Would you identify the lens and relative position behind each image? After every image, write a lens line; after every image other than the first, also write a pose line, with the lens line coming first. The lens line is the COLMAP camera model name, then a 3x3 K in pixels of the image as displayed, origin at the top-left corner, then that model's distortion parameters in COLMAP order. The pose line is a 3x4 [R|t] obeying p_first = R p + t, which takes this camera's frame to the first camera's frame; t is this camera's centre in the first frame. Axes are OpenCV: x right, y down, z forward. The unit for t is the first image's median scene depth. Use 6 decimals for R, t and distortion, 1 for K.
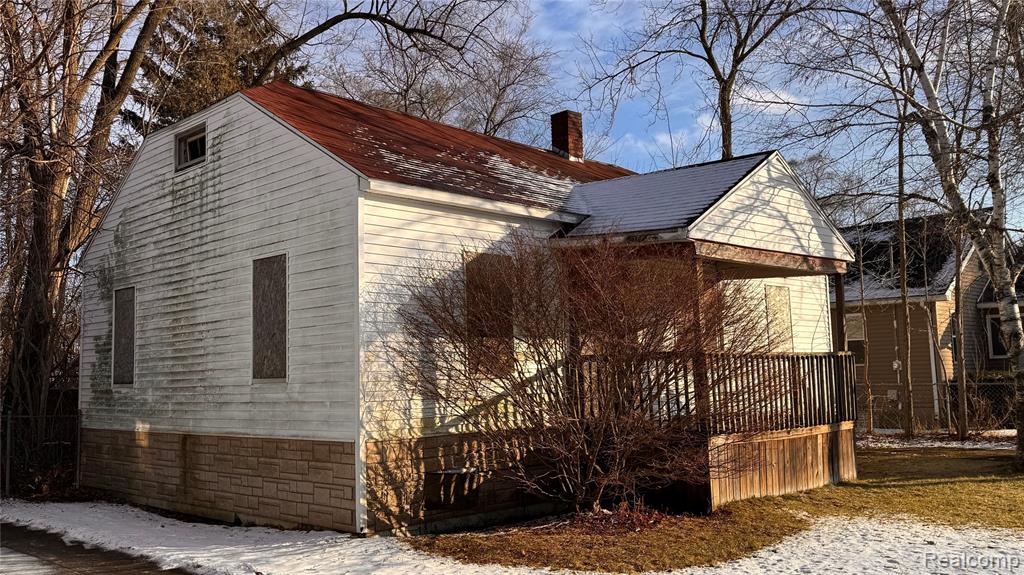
lens RADIAL K [[907.9, 0, 512.0], [0, 907.9, 287.5], [0, 0, 1]] dist [0.125992, -0.004357]
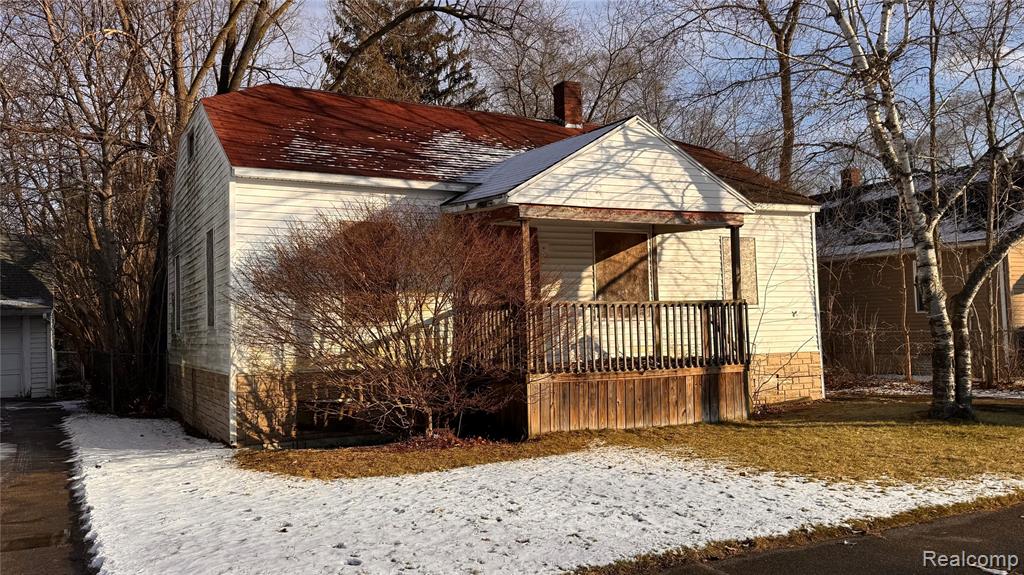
lens RADIAL K [[860.6, 0, 512.0], [0, 860.6, 287.5], [0, 0, 1]] dist [0.146543, -0.000661]
pose [[0.954547, -0.013855, -0.297738, 0.476389], [0.029888, 0.998334, 0.049362, -0.001558], [0.296558, -0.056017, 0.953371, -0.031232]]
